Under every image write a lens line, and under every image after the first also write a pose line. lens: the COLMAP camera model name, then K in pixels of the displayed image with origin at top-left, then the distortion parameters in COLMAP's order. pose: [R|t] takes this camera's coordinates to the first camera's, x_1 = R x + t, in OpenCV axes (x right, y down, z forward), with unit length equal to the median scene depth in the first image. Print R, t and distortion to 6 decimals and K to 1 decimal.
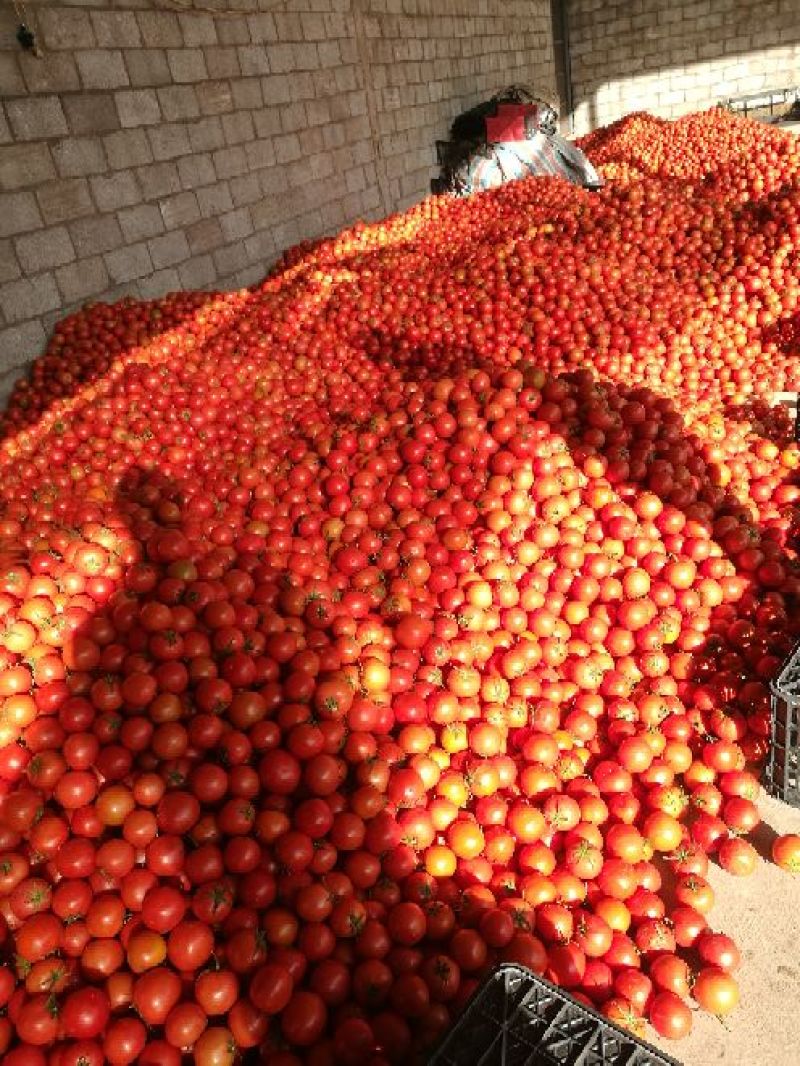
lens RADIAL K [[820.3, 0, 399.9], [0, 820.3, 542.0], [0, 0, 1]] dist [-0.016127, 0.032421]
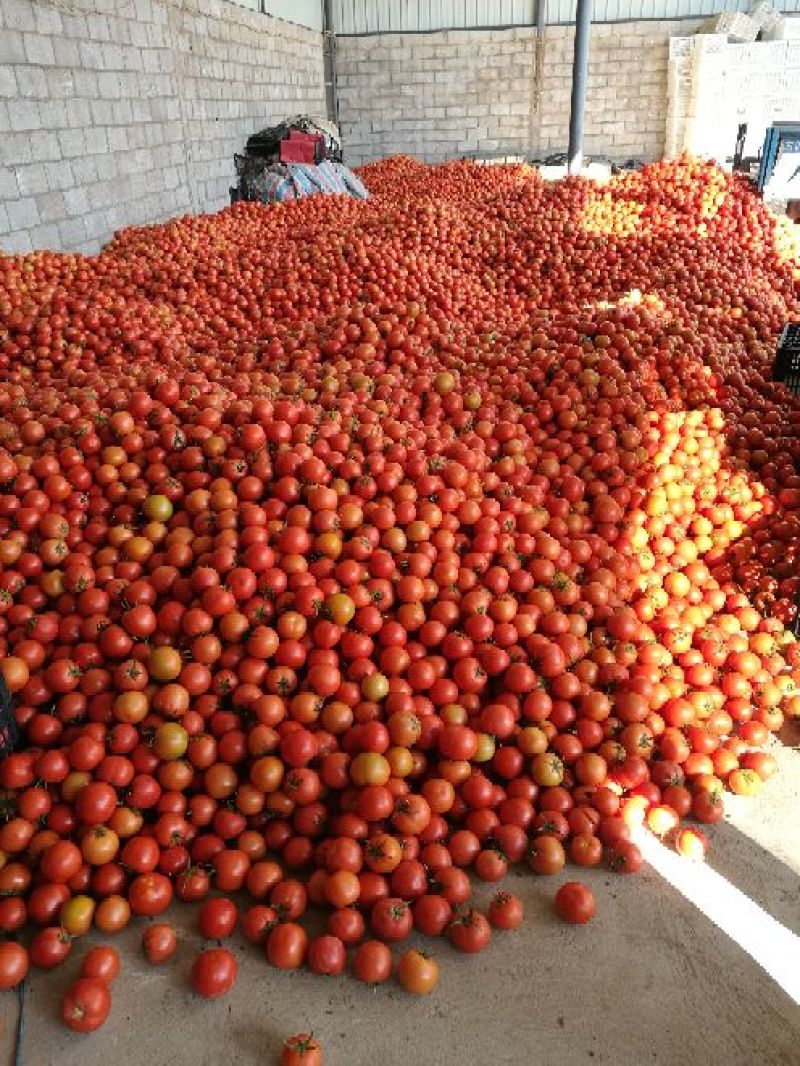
lens RADIAL K [[820.3, 0, 388.3], [0, 820.3, 545.1], [0, 0, 1]] dist [-0.016127, 0.032421]
pose [[0.956746, -0.006171, 0.290860, -0.133235], [0.015076, 0.999483, -0.028387, 0.118159], [-0.290534, 0.031544, 0.956344, -0.163905]]
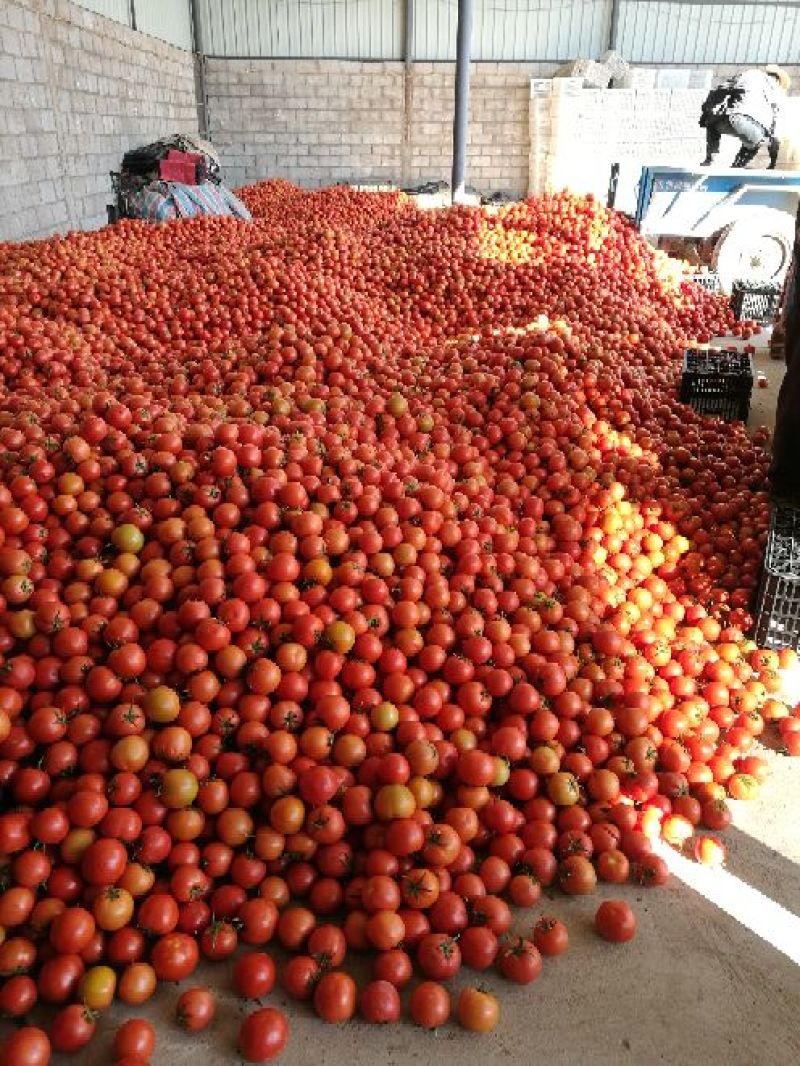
lens RADIAL K [[820.3, 0, 382.2], [0, 820.3, 547.9], [0, 0, 1]] dist [-0.016127, 0.032421]
pose [[0.900901, -0.026196, 0.433233, -0.183577], [0.051662, 0.997553, -0.047113, 0.114833], [-0.430939, 0.064826, 0.900050, -0.136210]]
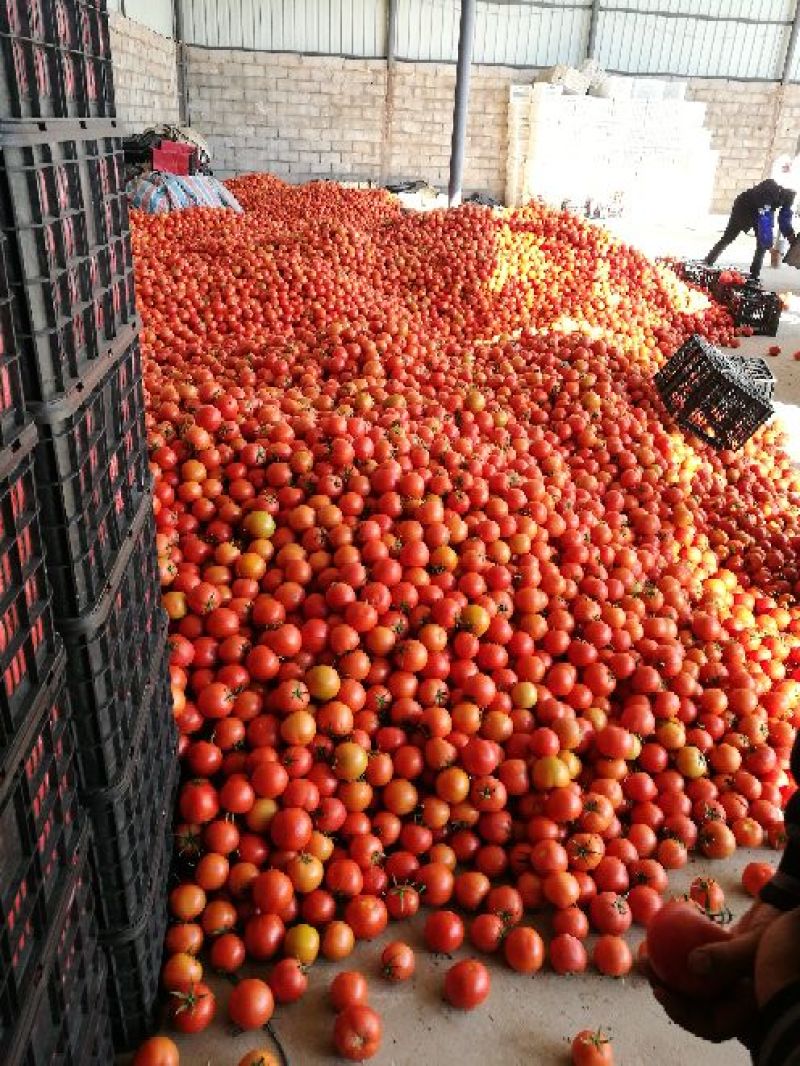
lens RADIAL K [[820.3, 0, 379.1], [0, 820.3, 552.0], [0, 0, 1]] dist [-0.016127, 0.032421]
pose [[0.875348, -0.018860, 0.483125, -0.265950], [0.041917, 0.998437, -0.036971, 0.116597], [-0.481672, 0.052614, 0.874770, -0.113731]]
